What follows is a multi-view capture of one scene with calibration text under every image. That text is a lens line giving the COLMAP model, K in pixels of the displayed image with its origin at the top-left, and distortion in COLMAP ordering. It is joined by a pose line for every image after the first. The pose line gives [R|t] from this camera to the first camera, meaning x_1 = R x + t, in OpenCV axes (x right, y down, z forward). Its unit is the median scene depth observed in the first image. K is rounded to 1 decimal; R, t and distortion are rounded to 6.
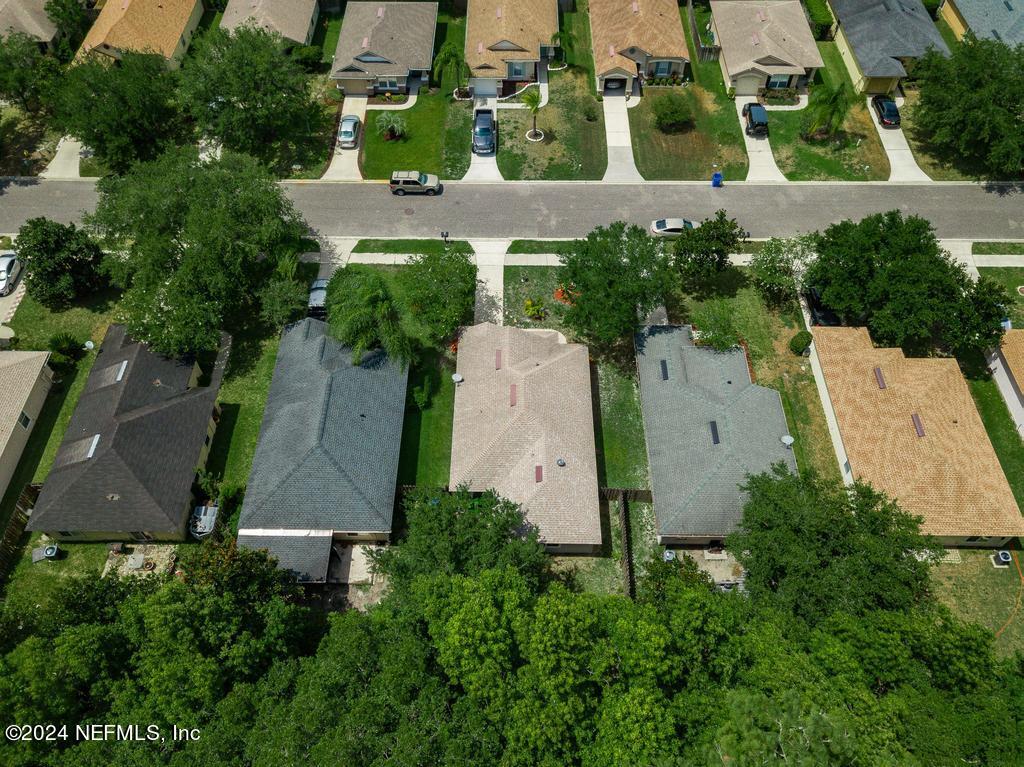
lens RADIAL K [[785.8, 0, 512.0], [0, 785.8, 383.5], [0, 0, 1]] dist [-0.003260, -0.003995]
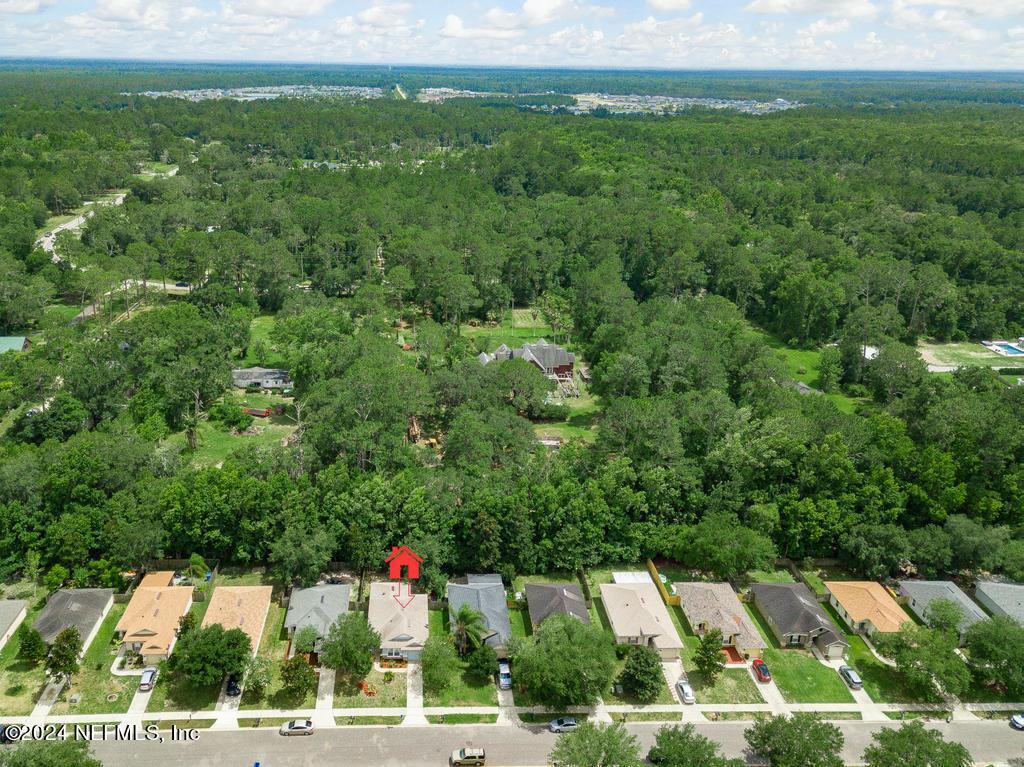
lens RADIAL K [[785.8, 0, 512.0], [0, 785.8, 383.5], [0, 0, 1]] dist [-0.003260, -0.003995]
pose [[-0.991793, -0.014104, -0.127072, -0.012447], [-0.126028, 0.275167, 0.953100, -2.157544], [0.021523, 0.961293, -0.274686, 0.870696]]
